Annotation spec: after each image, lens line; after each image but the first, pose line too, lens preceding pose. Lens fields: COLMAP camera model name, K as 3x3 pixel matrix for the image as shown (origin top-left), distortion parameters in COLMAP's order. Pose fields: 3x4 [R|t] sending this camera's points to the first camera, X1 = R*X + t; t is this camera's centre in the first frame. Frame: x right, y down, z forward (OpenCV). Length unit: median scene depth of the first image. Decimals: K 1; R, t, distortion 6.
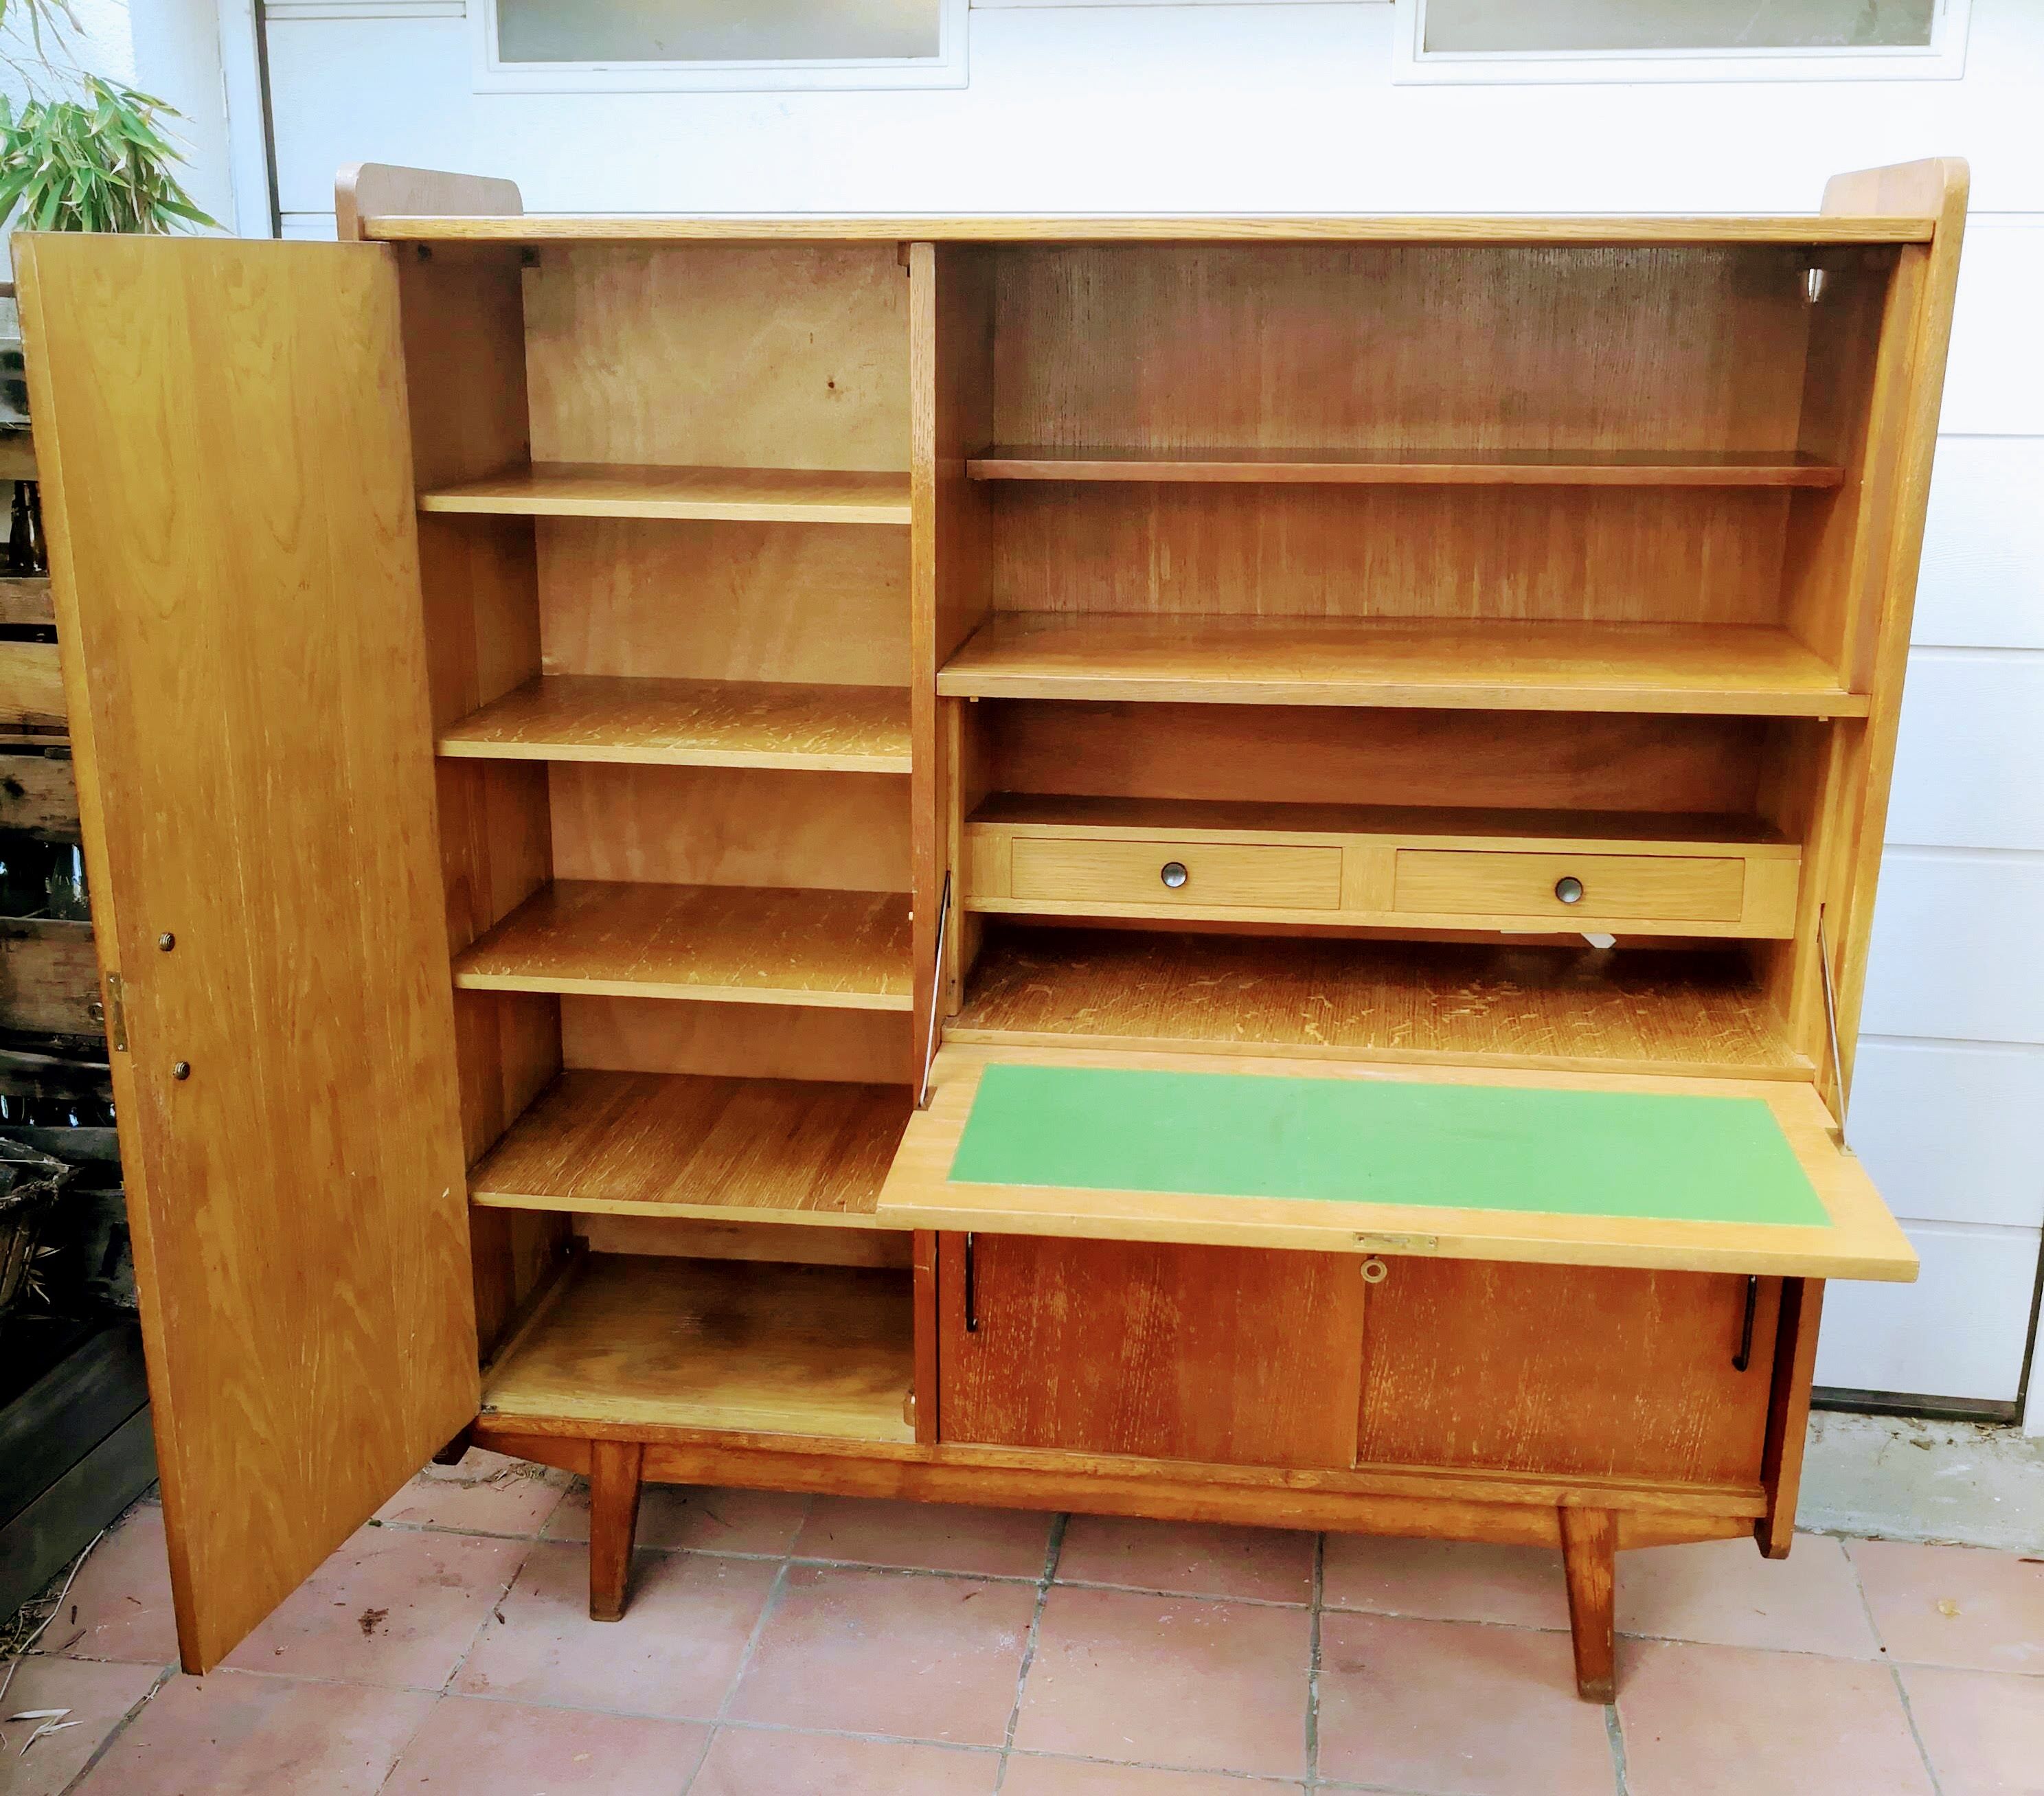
lens RADIAL K [[2234.0, 0, 987.2], [0, 2234.0, 964.7], [0, 0, 1]] dist [0.003481, 0.000000]
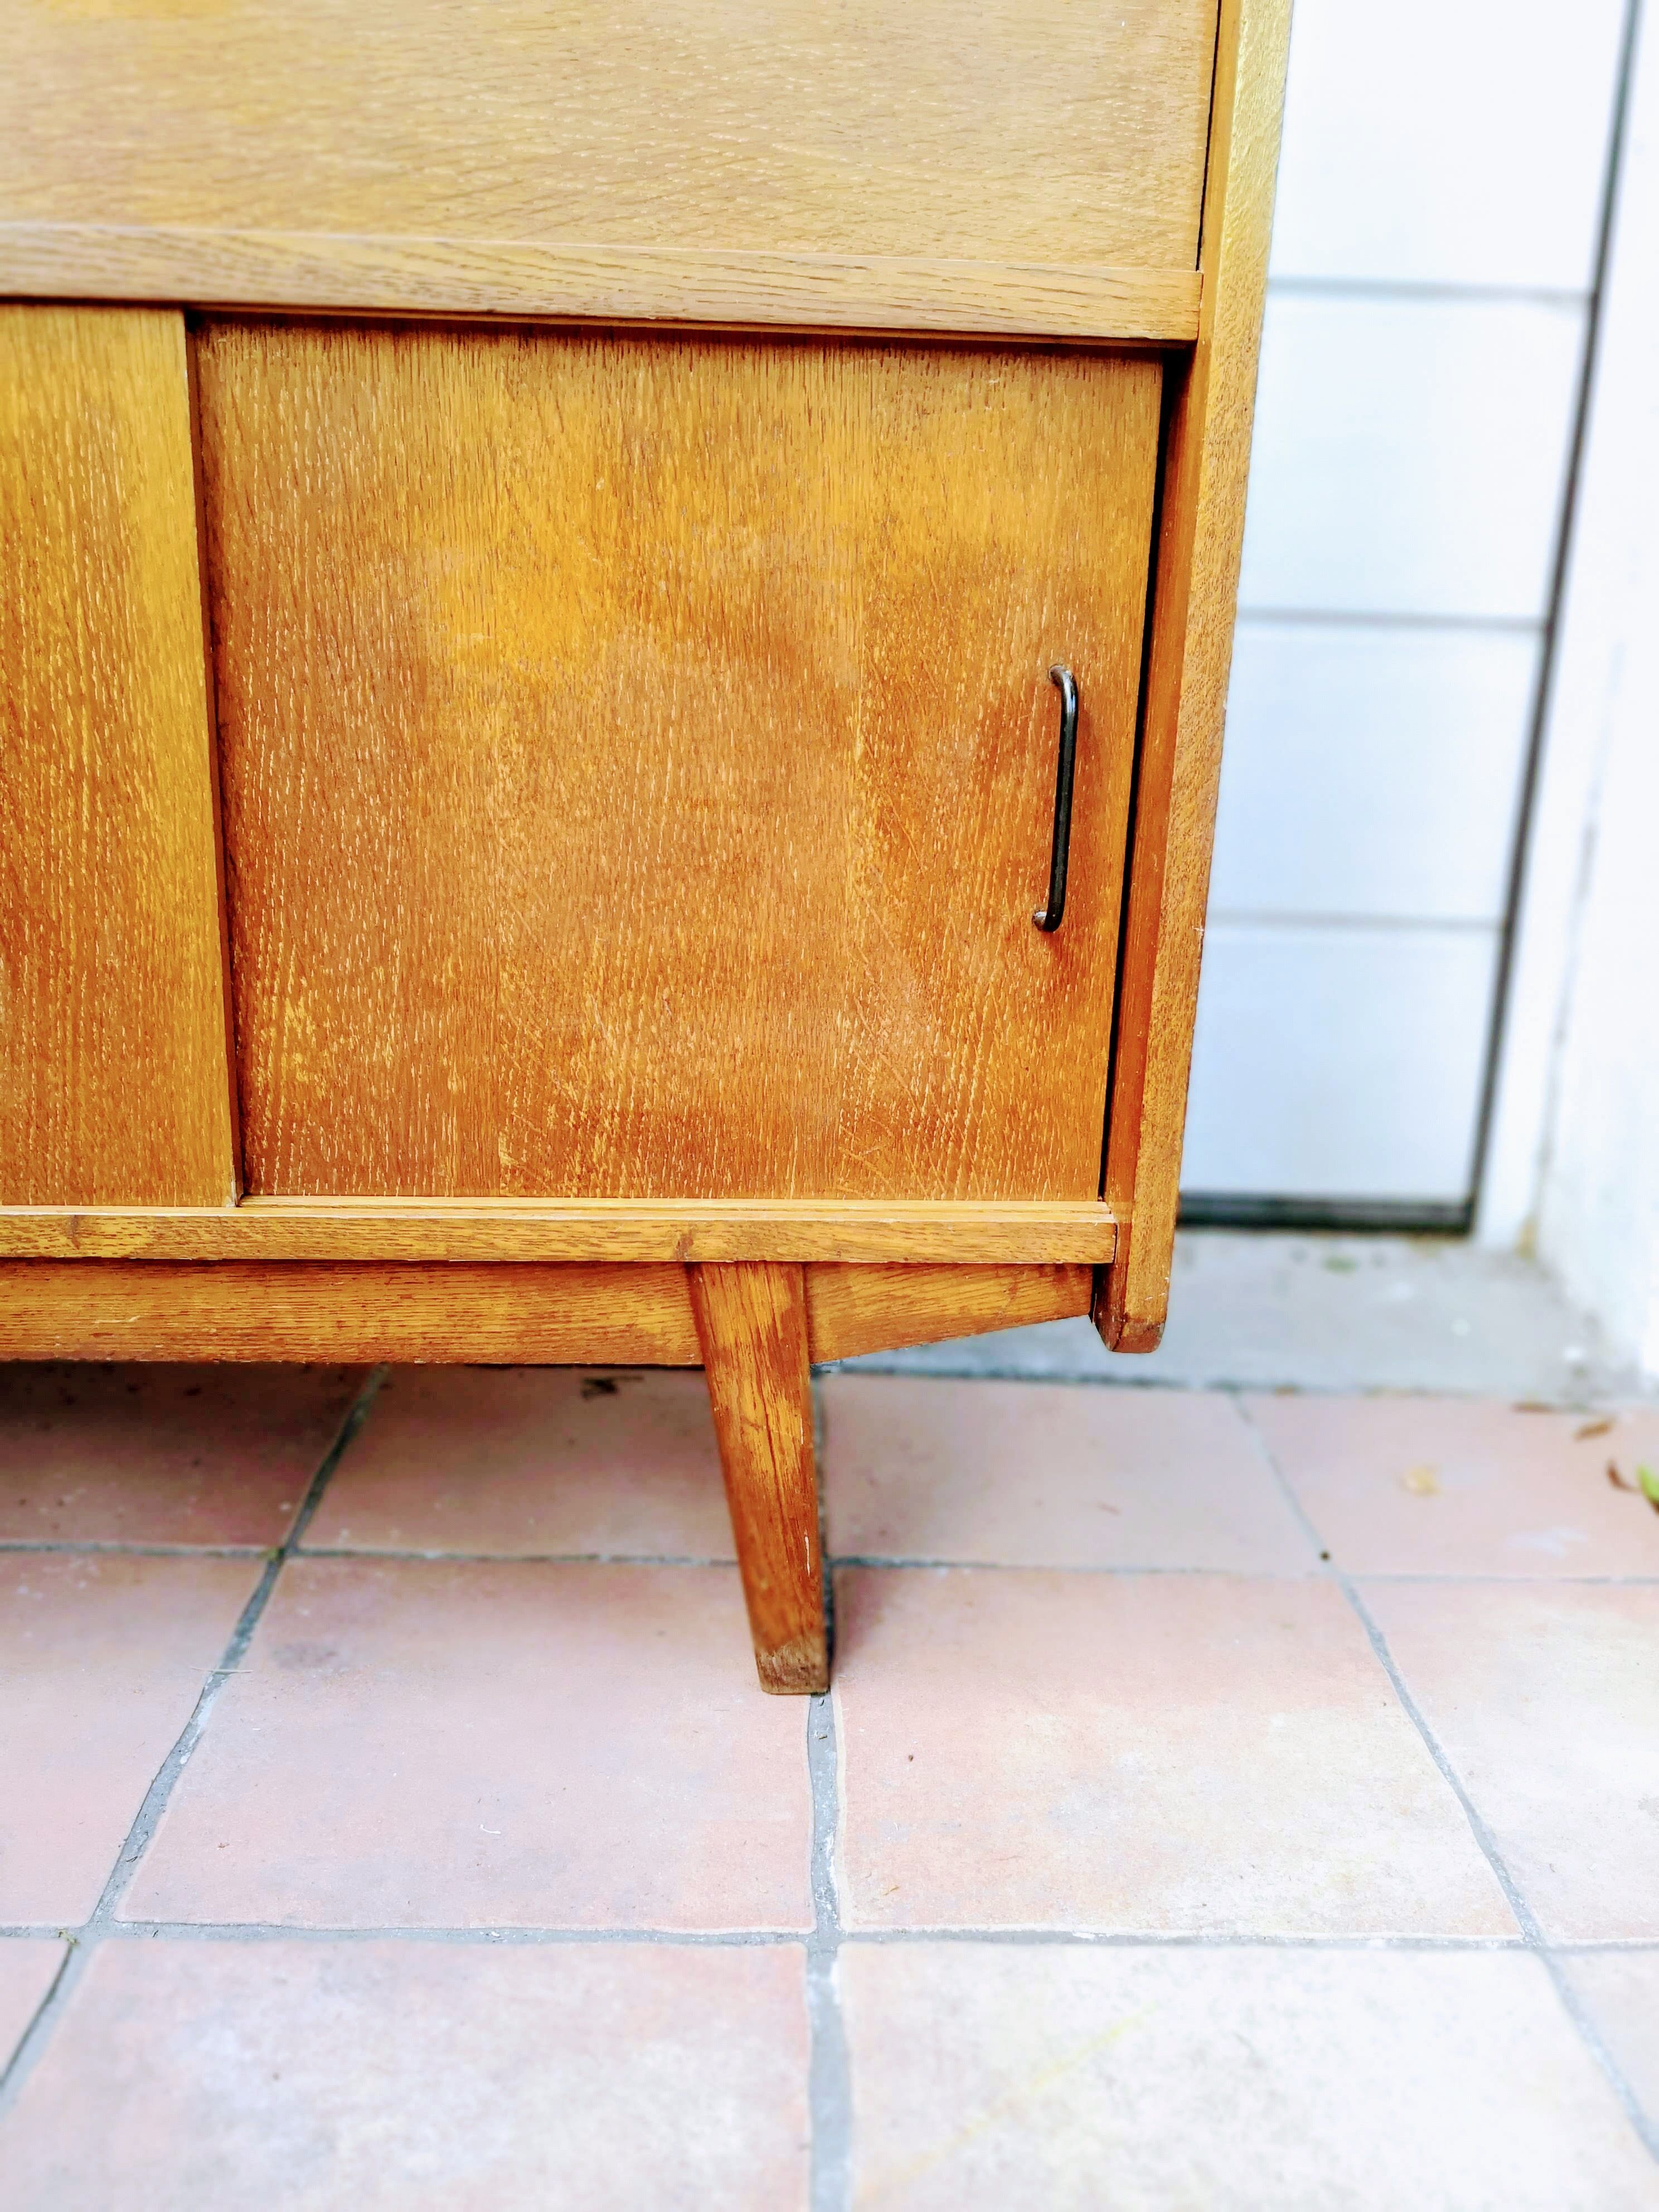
lens RADIAL K [[1798.8, 0, 820.0], [0, 1798.8, 1103.0], [0, 0, 1]] dist [0.017840, -0.034793]
pose [[0.983884, -0.020021, 0.177685, 0.215137], [0.023729, 0.999542, -0.018767, 0.213225], [-0.177228, 0.022680, 0.983908, 0.620586]]
